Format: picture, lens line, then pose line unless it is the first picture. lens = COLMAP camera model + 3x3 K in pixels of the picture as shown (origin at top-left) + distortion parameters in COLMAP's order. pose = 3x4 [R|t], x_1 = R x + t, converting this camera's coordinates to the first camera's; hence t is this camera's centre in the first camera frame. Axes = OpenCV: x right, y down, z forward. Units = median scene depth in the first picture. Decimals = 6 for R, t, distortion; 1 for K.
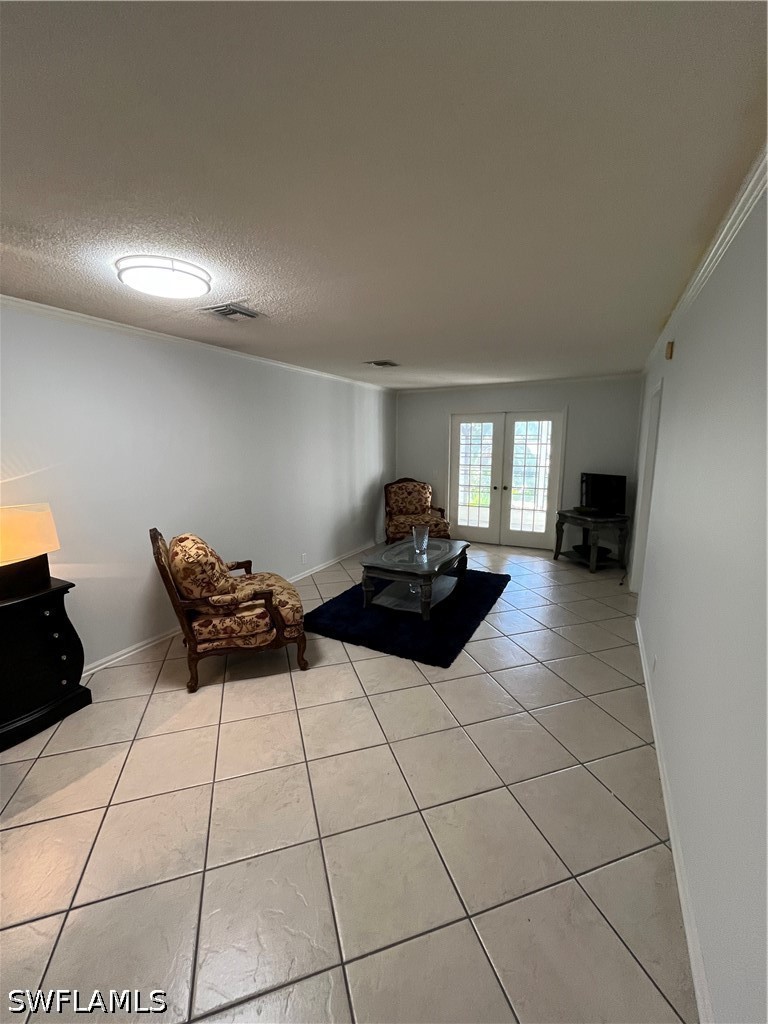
lens RADIAL K [[415.9, 0, 383.0], [0, 415.9, 511.3], [0, 0, 1]] dist [-0.004132, 0.000311]
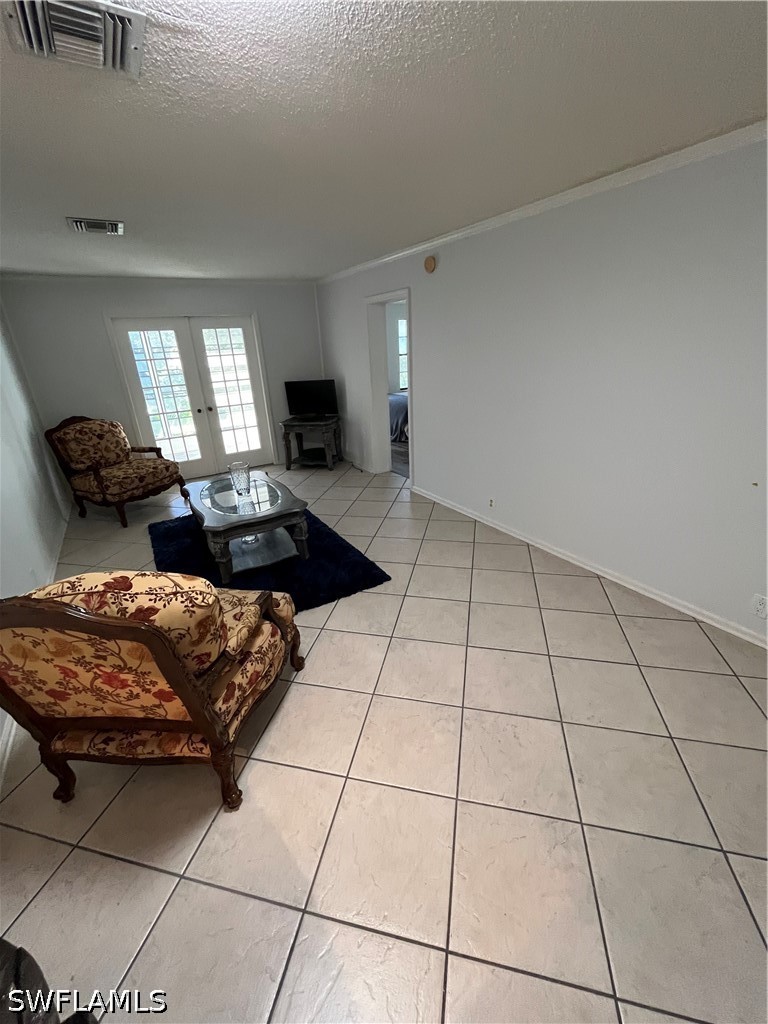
lens RADIAL K [[415.9, 0, 383.5], [0, 415.9, 509.6], [0, 0, 1]] dist [-0.004132, 0.000311]
pose [[0.508868, -0.339079, 0.791252, -0.299455], [0.184829, 0.940757, 0.284280, -0.039157], [-0.840769, 0.001585, 0.541392, 0.223234]]
